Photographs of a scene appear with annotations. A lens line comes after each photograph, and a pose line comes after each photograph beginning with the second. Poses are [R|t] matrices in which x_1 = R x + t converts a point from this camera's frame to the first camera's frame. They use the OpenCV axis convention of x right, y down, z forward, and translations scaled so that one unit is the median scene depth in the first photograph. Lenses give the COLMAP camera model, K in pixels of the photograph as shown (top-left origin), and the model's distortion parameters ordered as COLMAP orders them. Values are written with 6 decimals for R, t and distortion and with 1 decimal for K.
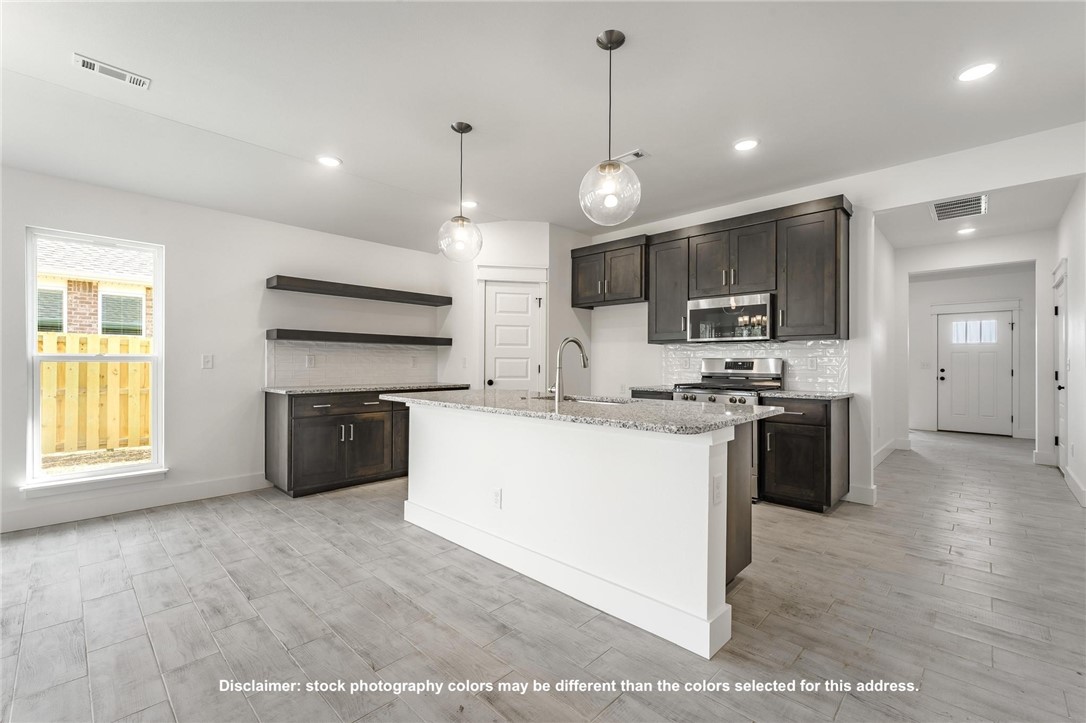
lens RADIAL K [[464.1, 0, 543.0], [0, 464.1, 363.5], [0, 0, 1]] dist [0.009071, -0.001039]
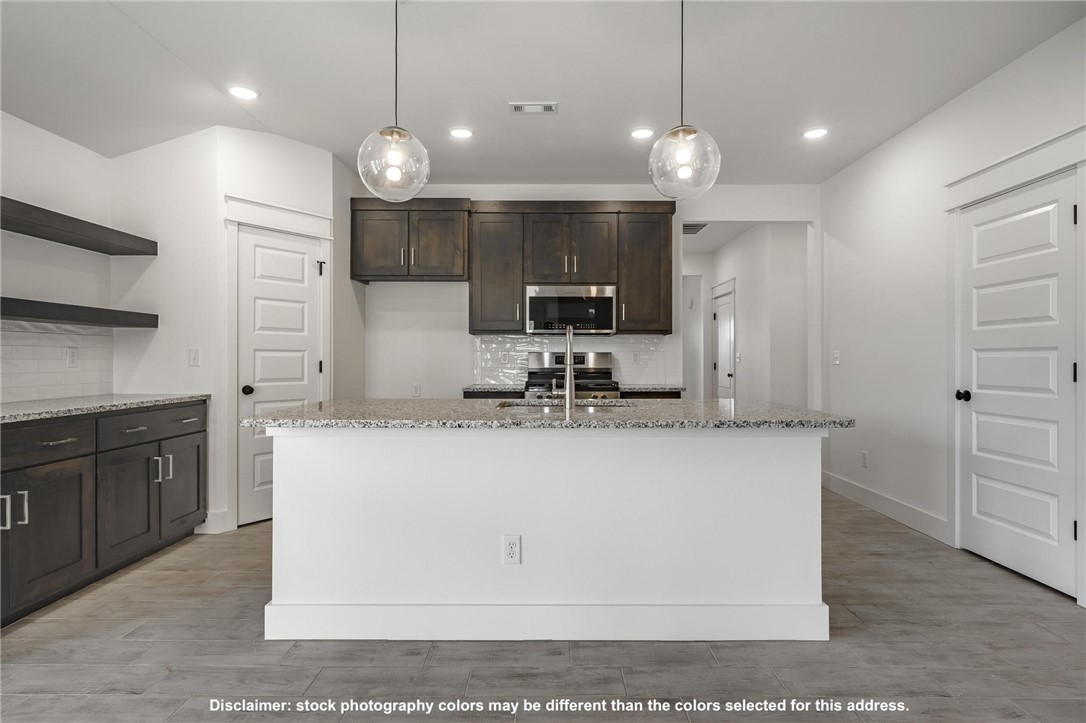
lens RADIAL K [[564.7, 0, 543.5], [0, 564.7, 359.0], [0, 0, 1]] dist [0.006796, -0.000196]
pose [[0.723867, -0.003808, 0.689929, -0.385832], [0.001787, 0.999992, 0.003645, -0.001861], [-0.689937, -0.001406, 0.723868, 0.204126]]
